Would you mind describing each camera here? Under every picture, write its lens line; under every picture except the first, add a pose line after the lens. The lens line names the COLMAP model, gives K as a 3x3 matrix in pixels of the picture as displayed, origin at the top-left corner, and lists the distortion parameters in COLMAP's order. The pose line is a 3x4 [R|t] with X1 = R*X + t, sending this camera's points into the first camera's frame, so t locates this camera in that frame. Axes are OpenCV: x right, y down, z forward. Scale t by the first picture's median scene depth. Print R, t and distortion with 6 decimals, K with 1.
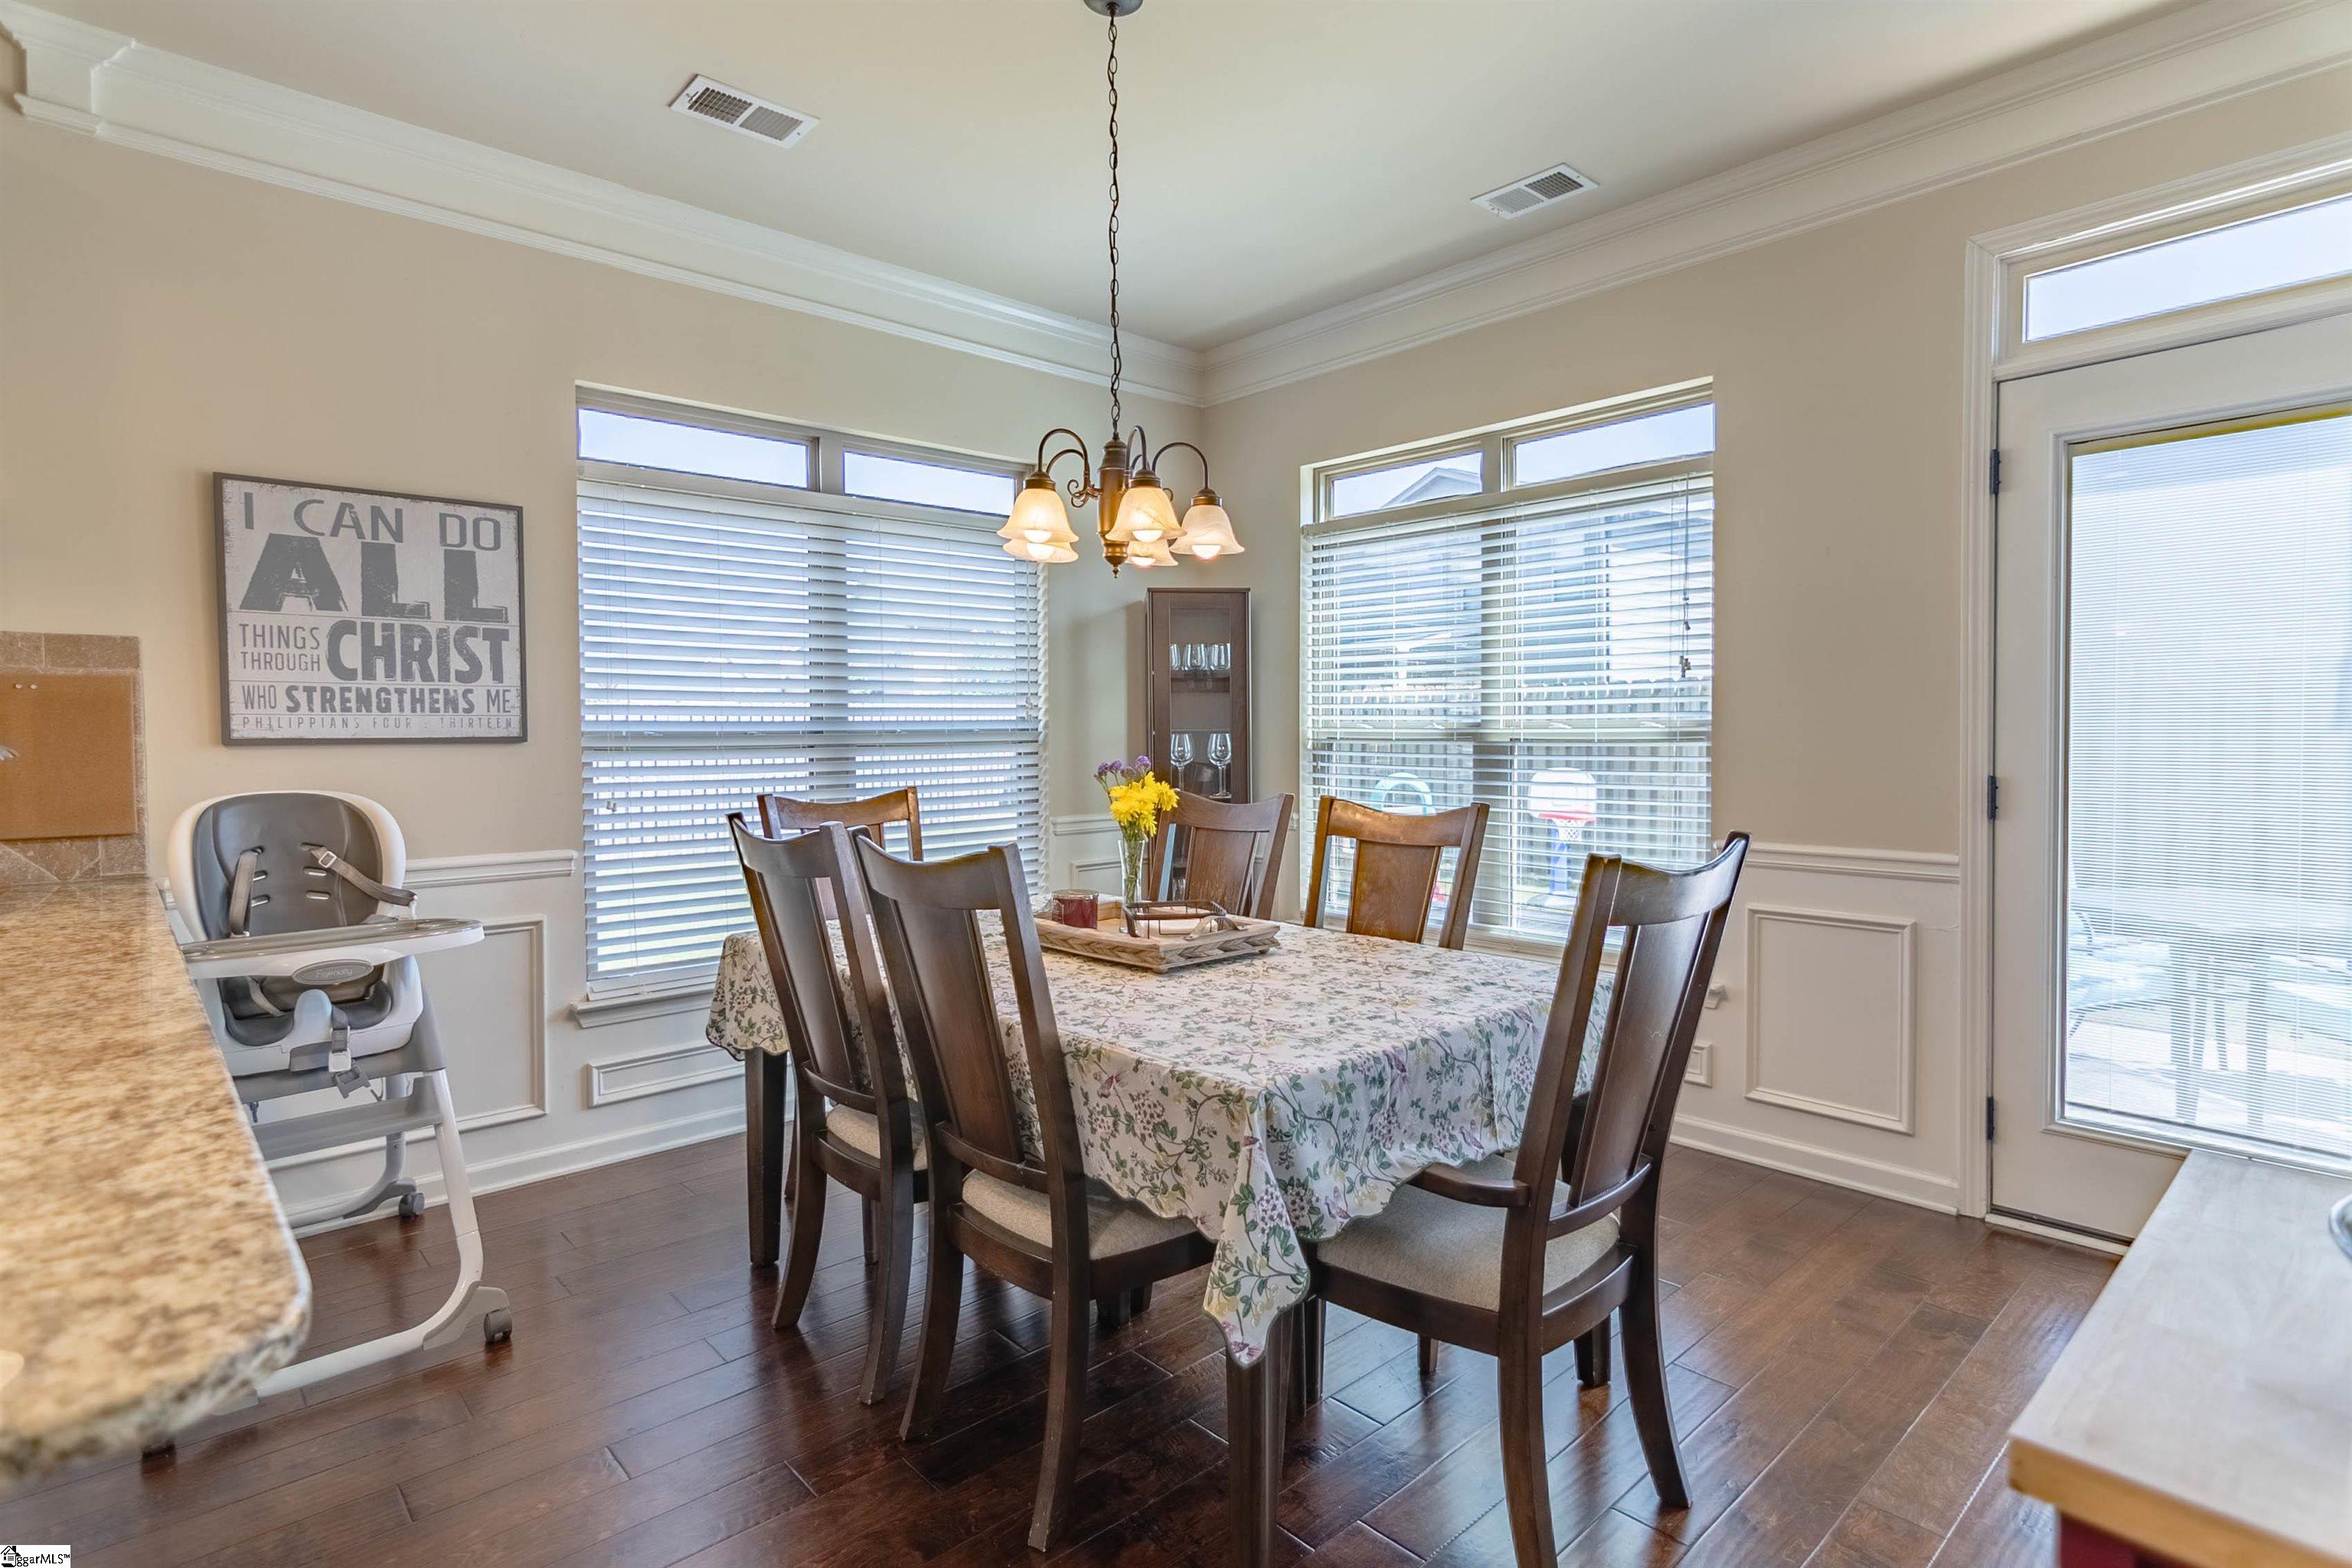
lens RADIAL K [[1219.0, 0, 1221.6], [0, 1219.0, 748.9], [0, 0, 1]] dist [-0.000270, 0.004544]
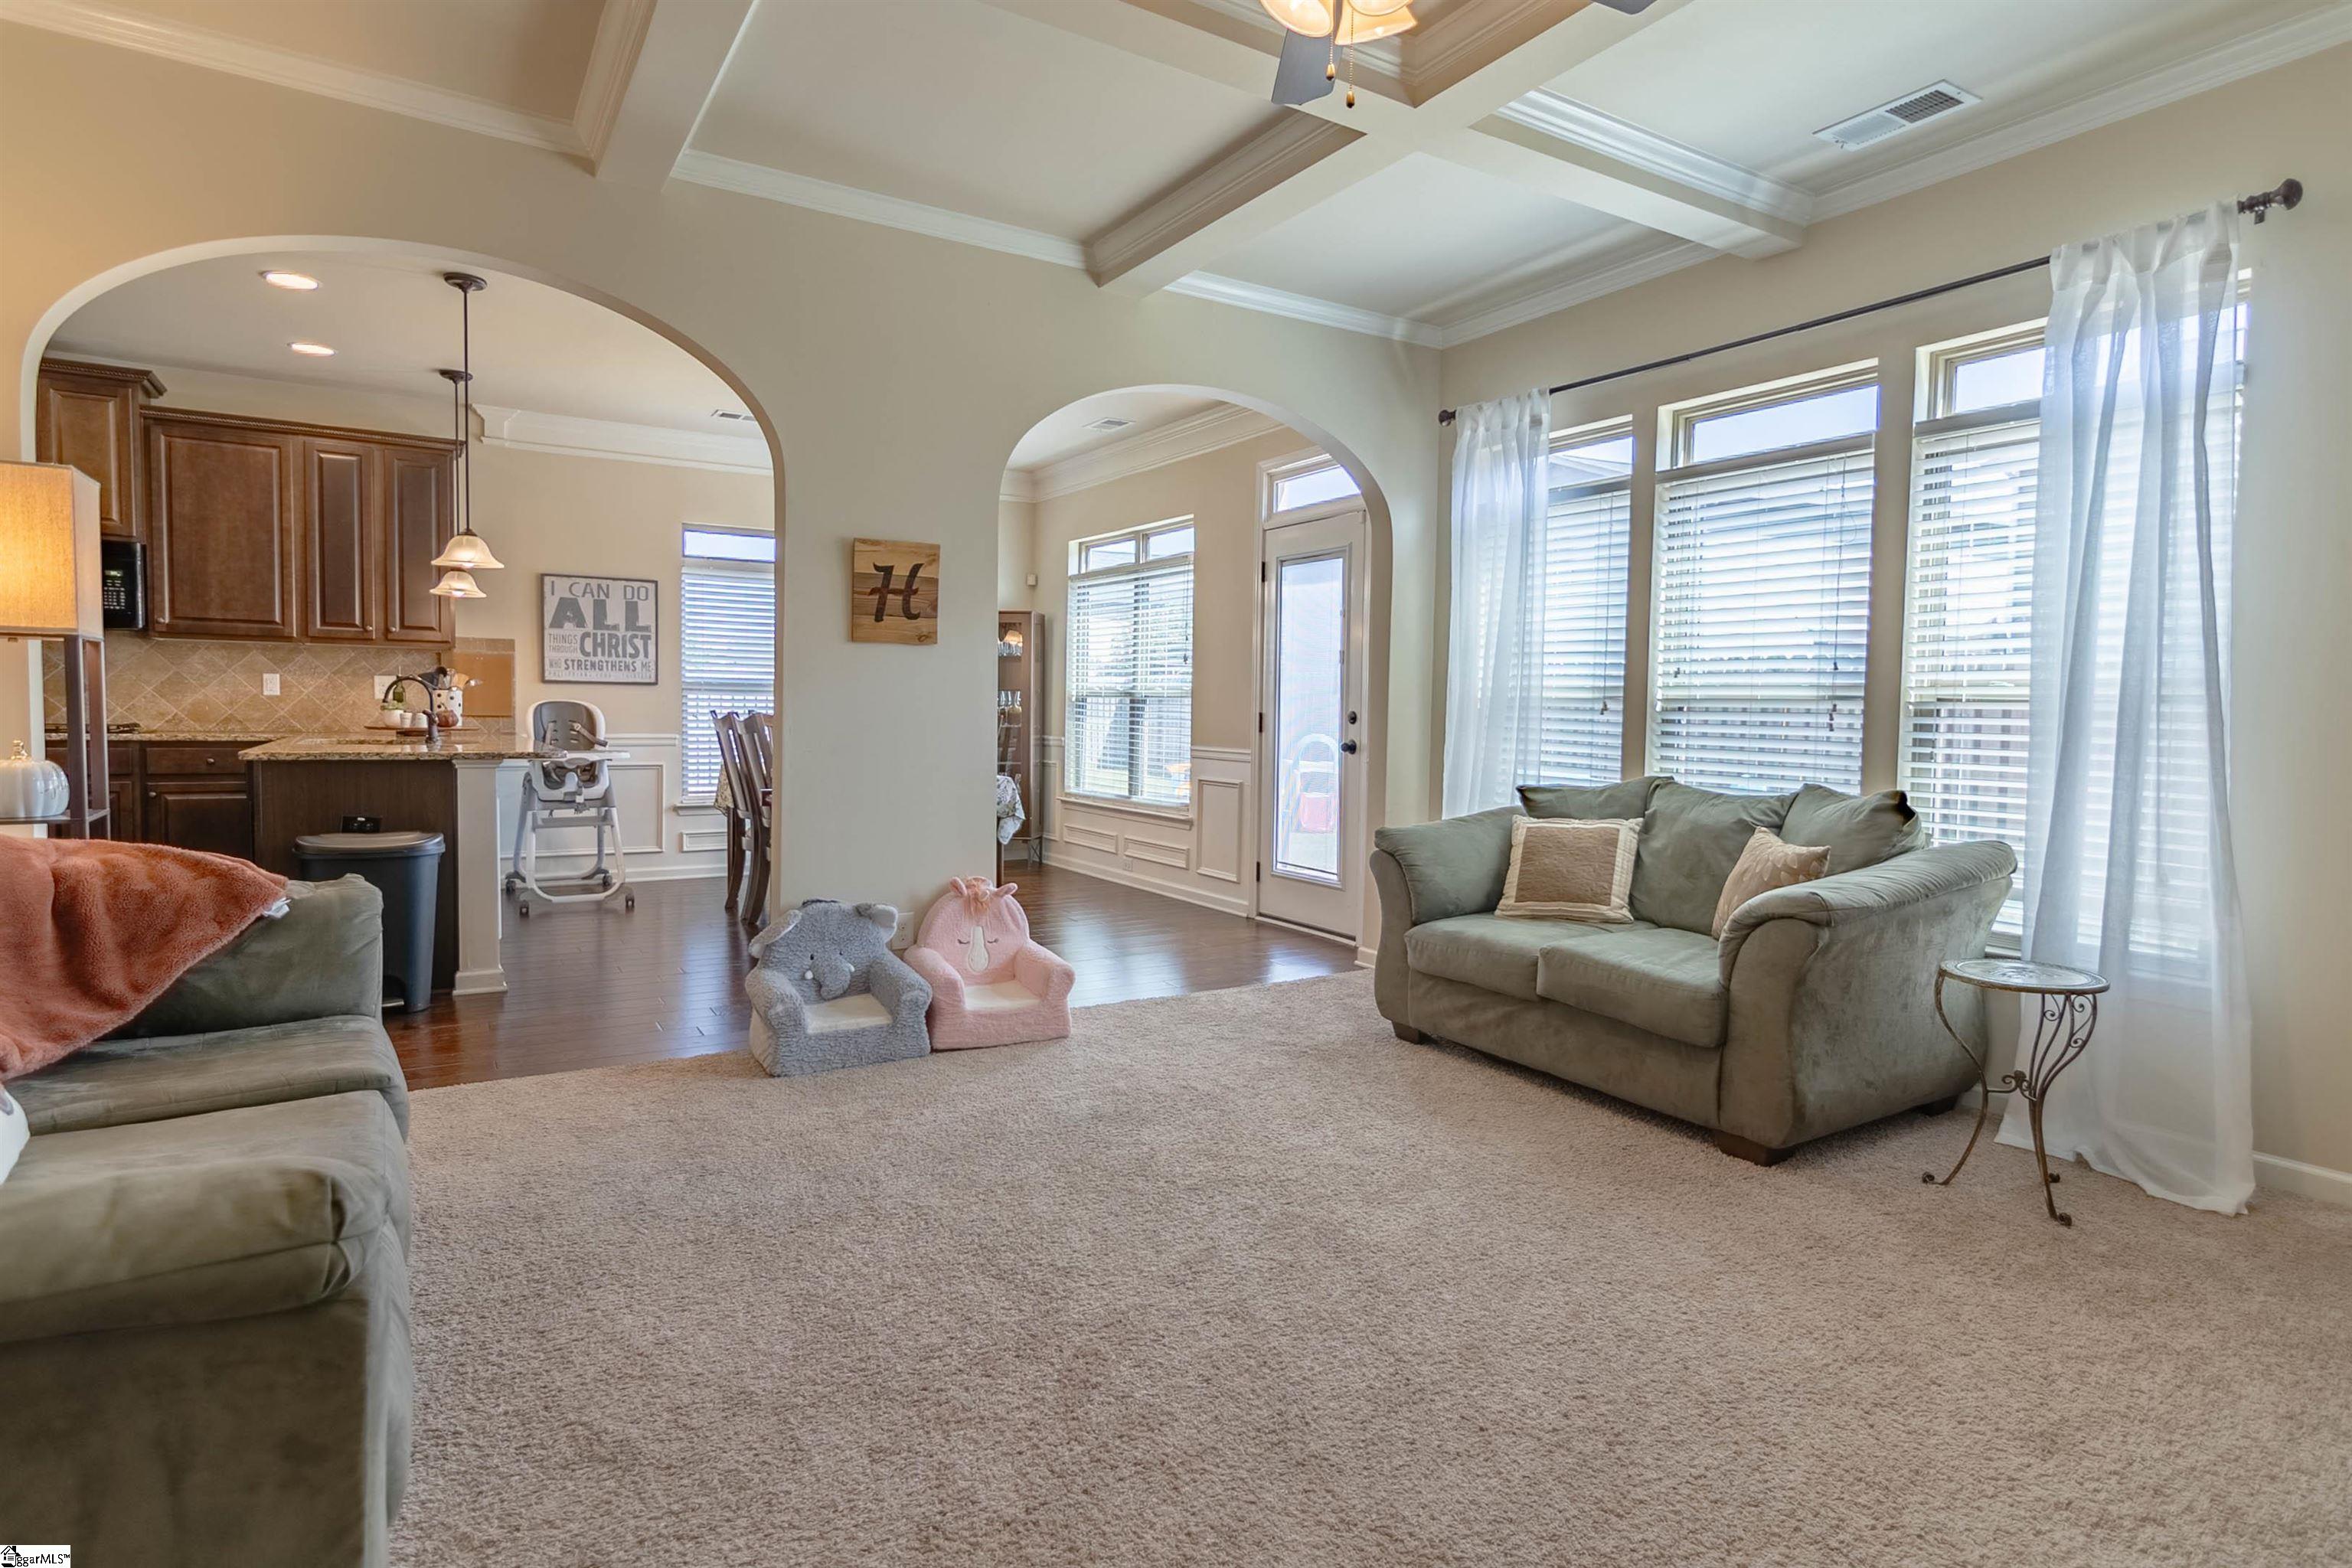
lens RADIAL K [[1219.0, 0, 1178.9], [0, 1219.0, 761.9], [0, 0, 1]] dist [-0.000270, 0.004544]
pose [[0.979990, 0.032140, -0.196435, 0.906190], [-0.025762, 0.999057, 0.034937, 0.036749], [0.197372, -0.029177, 0.979894, -1.132511]]
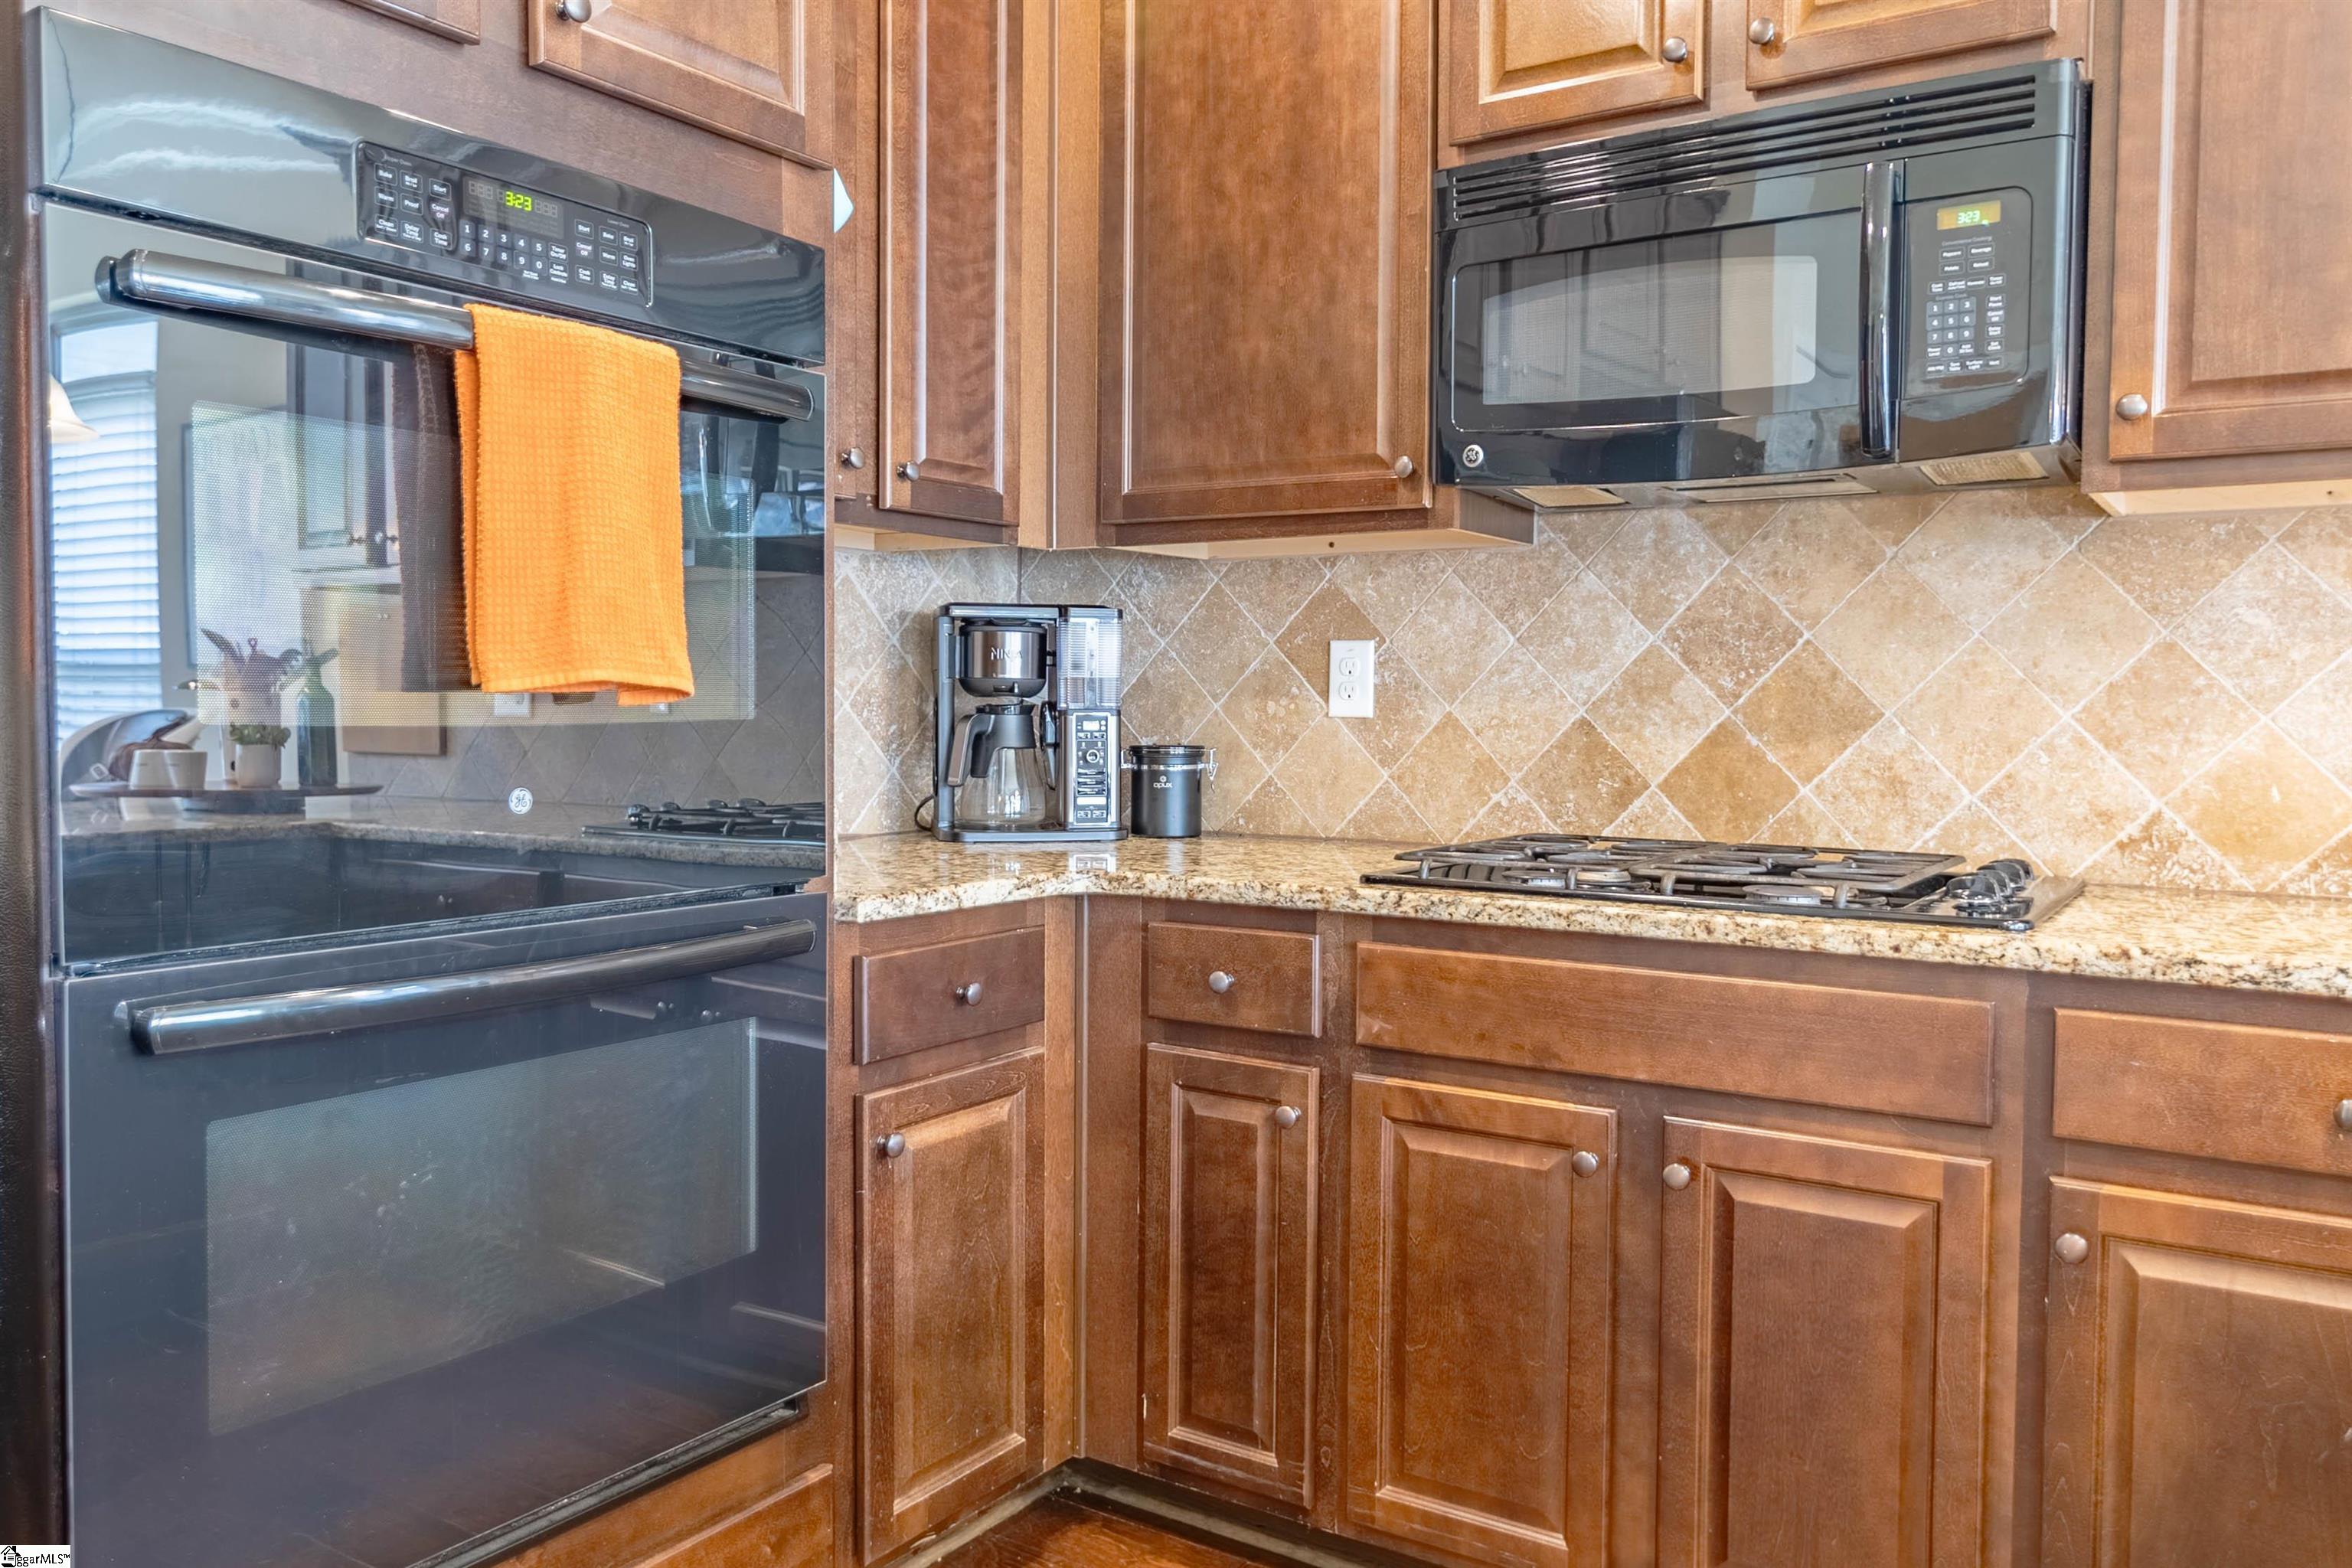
lens RADIAL K [[1753.7, 0, 1191.9], [0, 1753.7, 779.2], [0, 0, 1]] dist [-0.003271, 0.016103]
pose [[0.231466, 0.048622, -0.971627, -0.561940], [-0.022982, 0.998745, 0.044504, 0.032900], [0.972572, 0.012029, 0.232292, 0.010146]]
